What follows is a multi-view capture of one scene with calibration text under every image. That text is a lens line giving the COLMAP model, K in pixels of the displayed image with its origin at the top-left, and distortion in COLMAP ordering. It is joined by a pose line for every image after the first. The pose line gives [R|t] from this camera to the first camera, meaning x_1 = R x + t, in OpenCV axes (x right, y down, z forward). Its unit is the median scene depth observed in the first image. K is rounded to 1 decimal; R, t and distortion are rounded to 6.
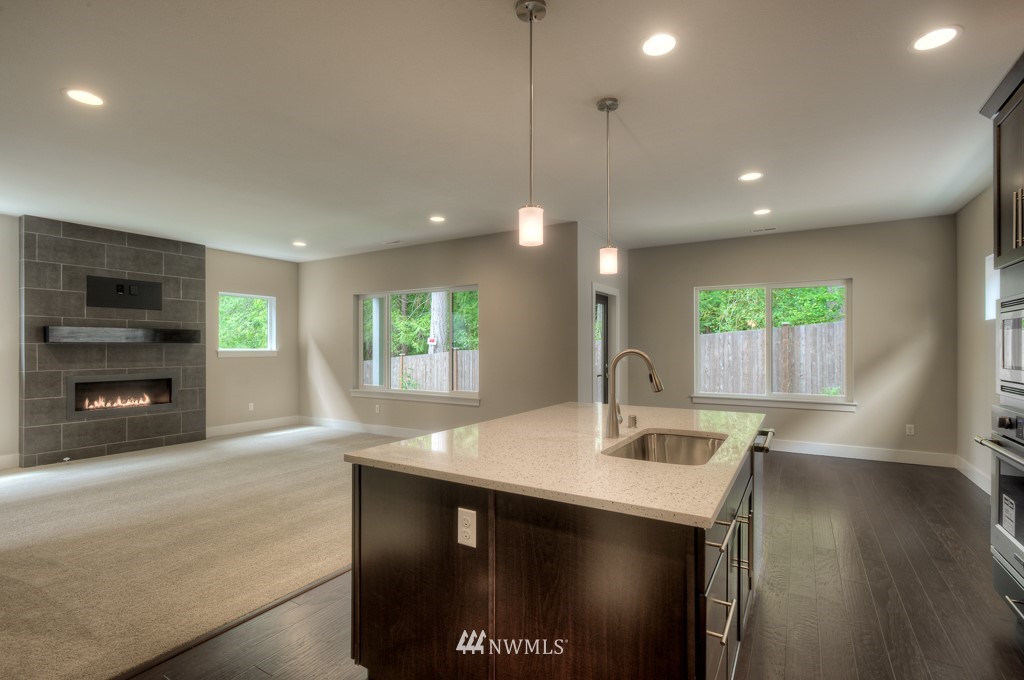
lens RADIAL K [[481.0, 0, 518.7], [0, 481.0, 344.8], [0, 0, 1]] dist [-0.001554, 0.000414]
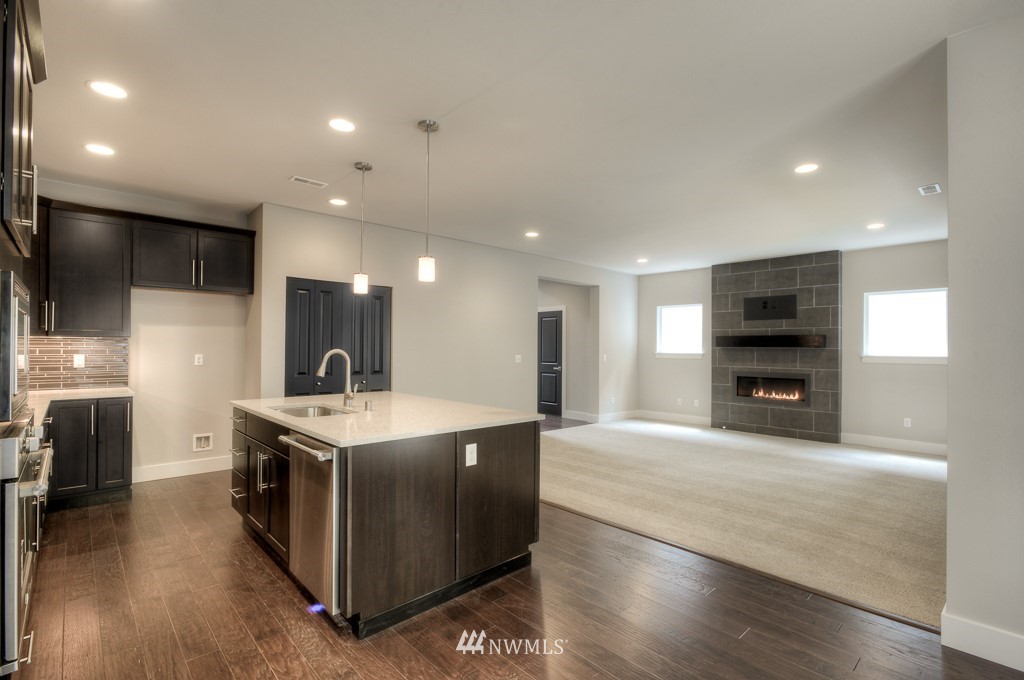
lens RADIAL K [[481.0, 0, 518.1], [0, 481.0, 343.9], [0, 0, 1]] dist [-0.001554, 0.000414]
pose [[-0.278798, -0.010395, -0.960293, 0.562039], [-0.002472, 0.999946, -0.010106, 0.001252], [0.960347, -0.000443, -0.278809, 0.719270]]
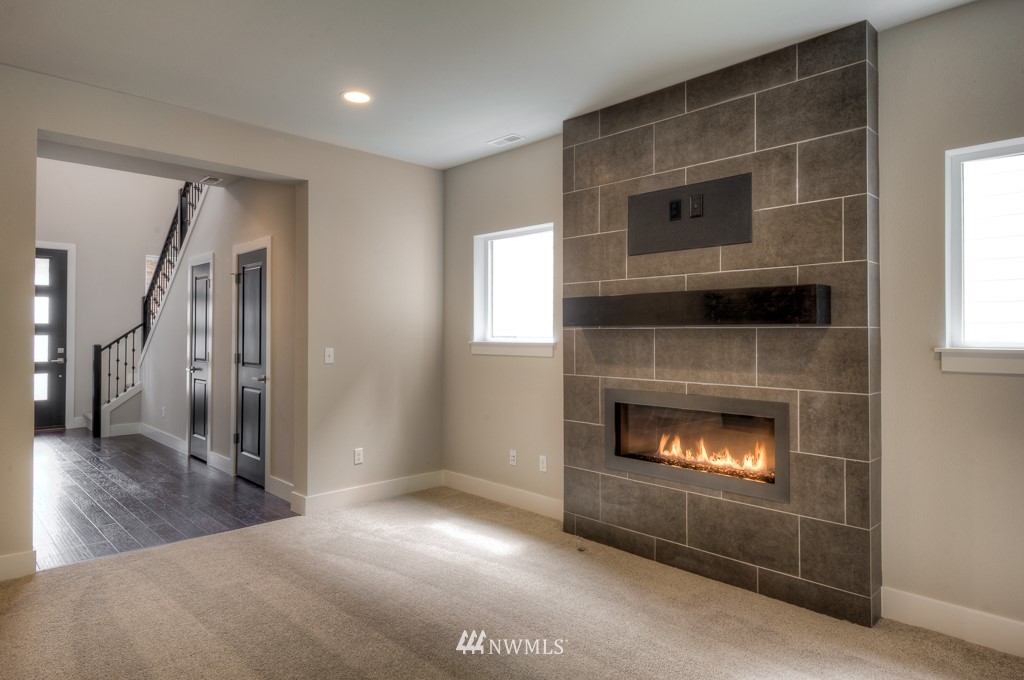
lens RADIAL K [[609.7, 0, 517.1], [0, 609.7, 324.4], [0, 0, 1]] dist [0.007549, -0.000149]
pose [[-0.264485, -0.010641, -0.964331, -0.221193], [0.008033, 0.999880, -0.013236, 0.000924], [0.964356, -0.011247, -0.264367, 0.994950]]
